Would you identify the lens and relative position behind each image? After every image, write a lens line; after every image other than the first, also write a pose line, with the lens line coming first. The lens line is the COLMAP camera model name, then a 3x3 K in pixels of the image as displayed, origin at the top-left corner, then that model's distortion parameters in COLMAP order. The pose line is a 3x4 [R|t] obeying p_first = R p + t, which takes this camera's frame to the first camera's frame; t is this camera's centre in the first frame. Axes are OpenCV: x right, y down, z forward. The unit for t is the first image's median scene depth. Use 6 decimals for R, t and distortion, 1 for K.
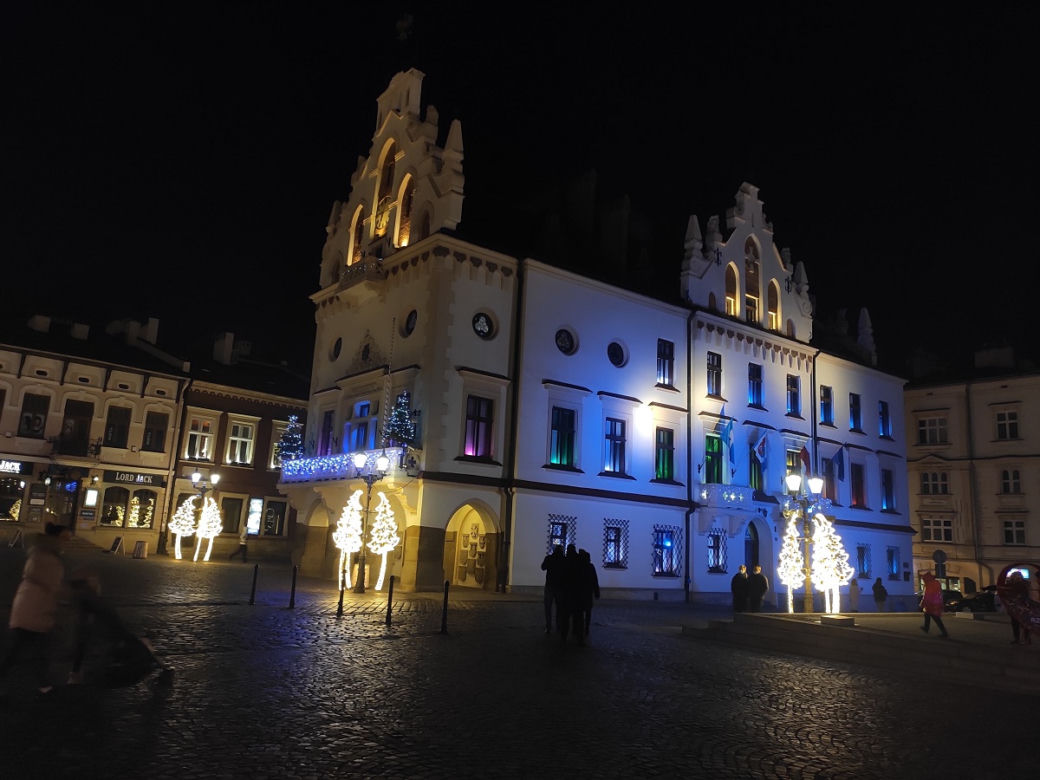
lens RADIAL K [[768.3, 0, 522.8], [0, 768.3, 386.6], [0, 0, 1]] dist [0.092190, -0.123067]
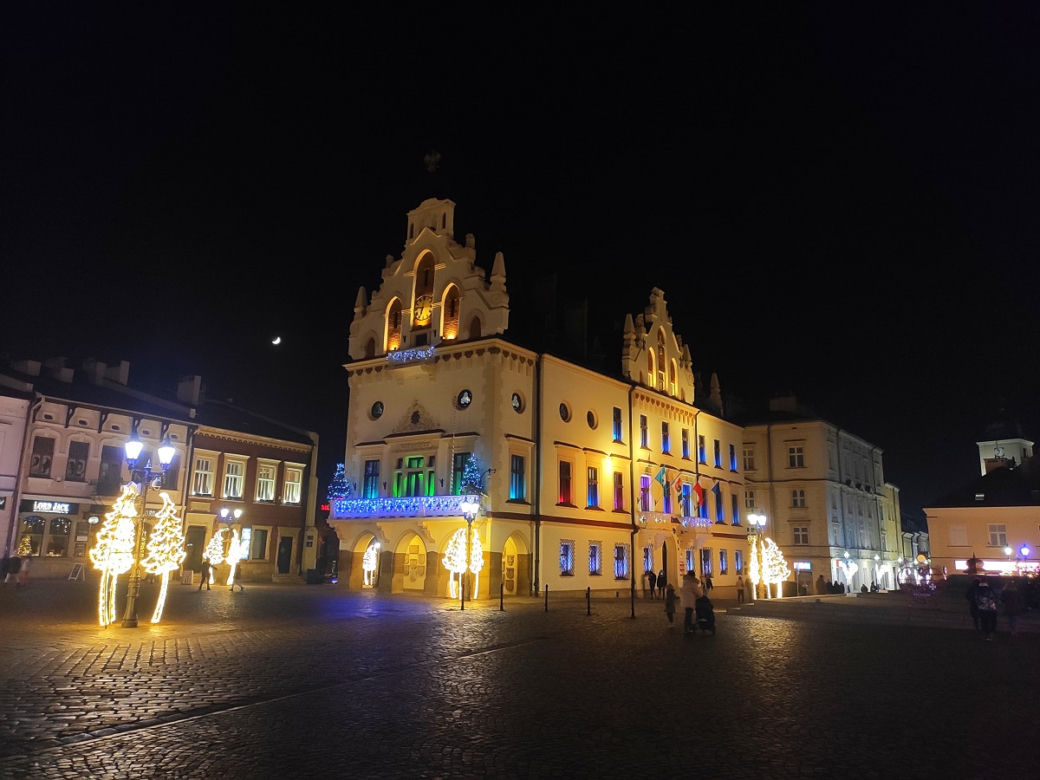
lens RADIAL K [[768.3, 0, 522.8], [0, 768.3, 386.6], [0, 0, 1]] dist [0.092190, -0.123067]
pose [[0.959559, 0.025327, 0.280366, -0.355201], [-0.023751, 0.999677, -0.009018, -0.079735], [-0.280504, 0.001994, 0.959851, -0.267904]]
